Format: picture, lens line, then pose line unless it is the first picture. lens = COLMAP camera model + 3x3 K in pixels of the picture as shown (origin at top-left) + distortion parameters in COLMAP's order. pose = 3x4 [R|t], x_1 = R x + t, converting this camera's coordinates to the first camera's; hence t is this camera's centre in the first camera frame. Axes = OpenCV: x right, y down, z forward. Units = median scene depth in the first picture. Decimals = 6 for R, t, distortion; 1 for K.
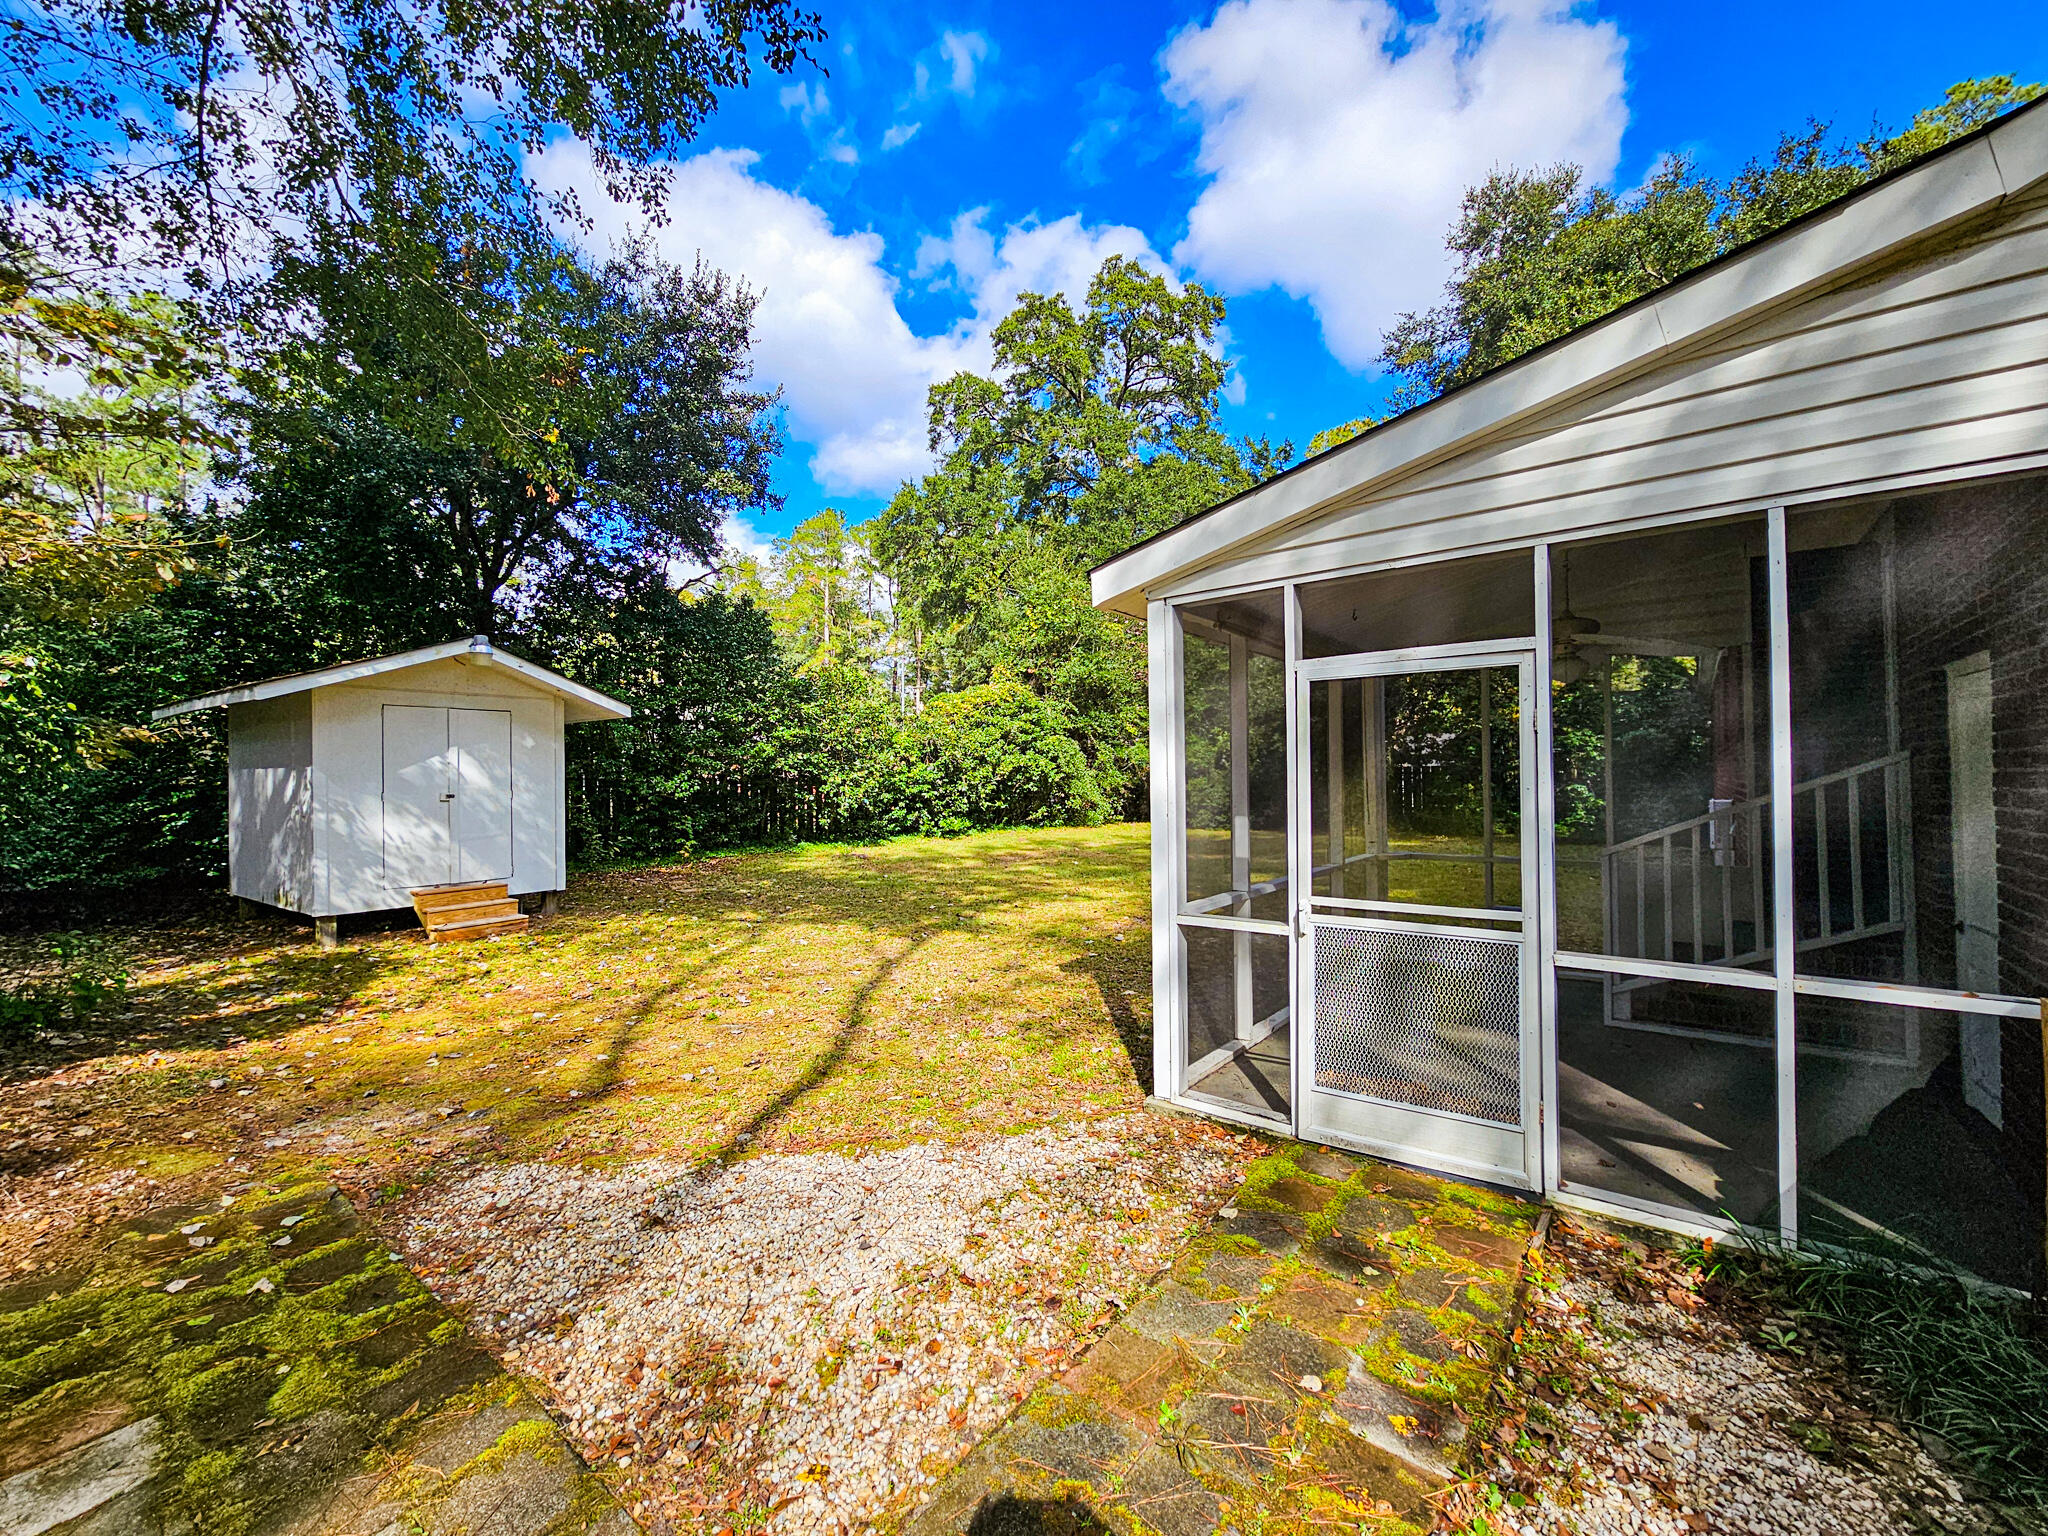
lens RADIAL K [[840.6, 0, 1019.8], [0, 840.6, 771.1], [0, 0, 1]] dist [0.000529, 0.001028]
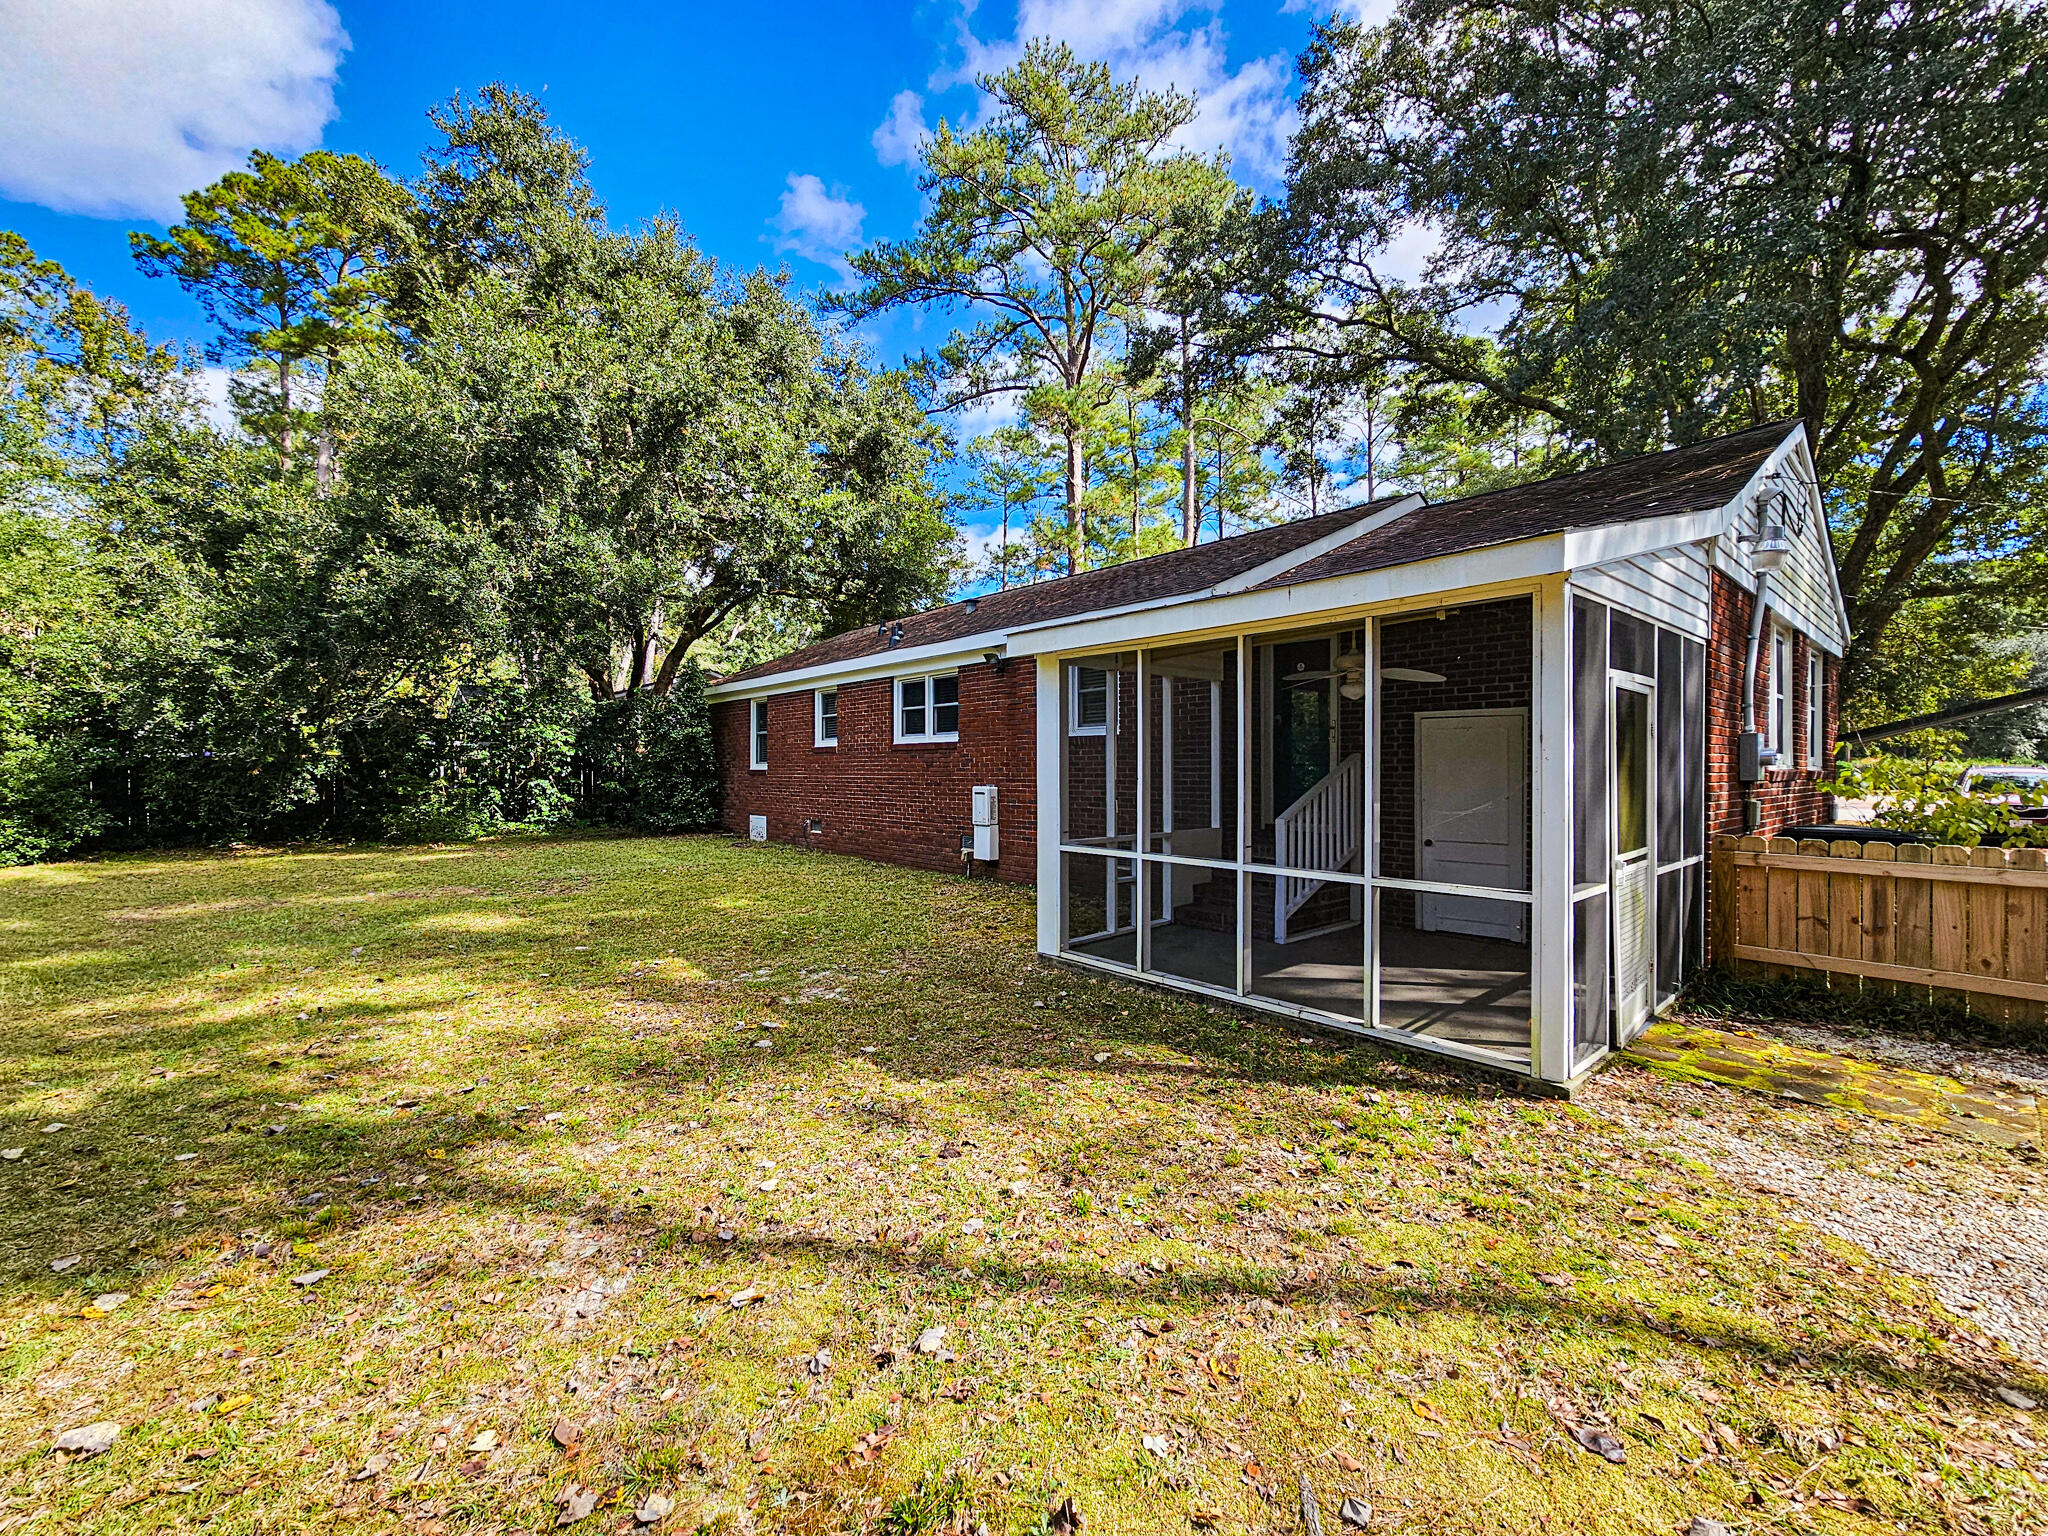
lens RADIAL K [[833.5, 0, 1009.2], [0, 833.5, 779.7], [0, 0, 1]] dist [0.001350, 0.000079]
pose [[0.194234, -0.010893, 0.980895, -0.431785], [-0.001823, 0.999933, 0.011465, 0.007792], [-0.980953, -0.004015, 0.194201, 0.668389]]
